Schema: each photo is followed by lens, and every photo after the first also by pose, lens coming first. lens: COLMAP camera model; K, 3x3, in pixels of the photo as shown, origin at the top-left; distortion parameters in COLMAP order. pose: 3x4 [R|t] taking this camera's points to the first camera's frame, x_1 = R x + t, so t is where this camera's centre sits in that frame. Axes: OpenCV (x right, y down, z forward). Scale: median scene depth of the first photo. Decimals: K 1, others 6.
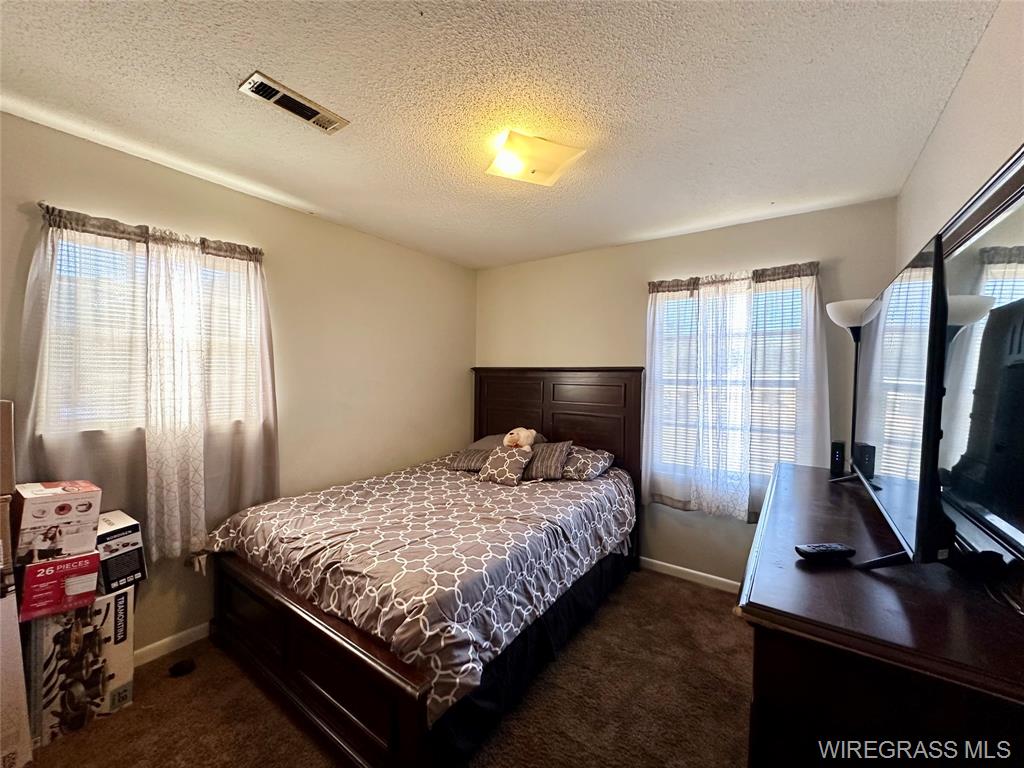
lens RADIAL K [[407.8, 0, 513.4], [0, 407.8, 383.7], [0, 0, 1]] dist [-0.000154, -0.000107]
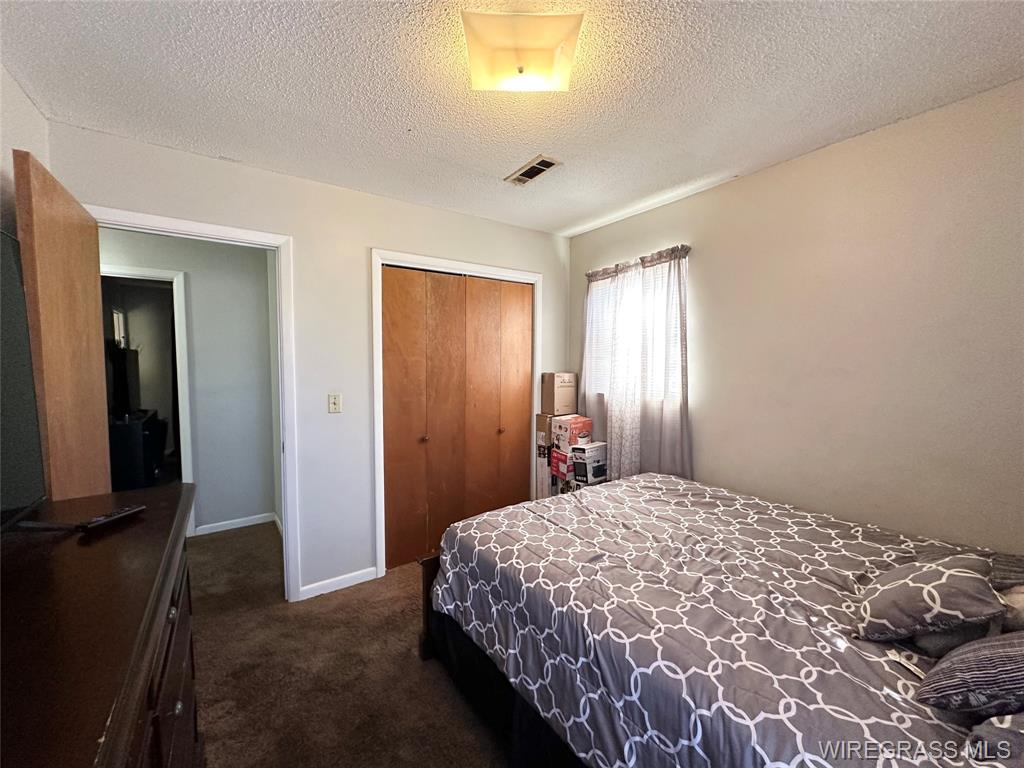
lens RADIAL K [[407.8, 0, 514.5], [0, 407.8, 385.0], [0, 0, 1]] dist [-0.000154, -0.000107]
pose [[-0.332806, 0.049104, -0.941716, 0.762446], [-0.023760, 0.997890, 0.060430, -0.016925], [0.942696, 0.042487, -0.330937, 1.270227]]
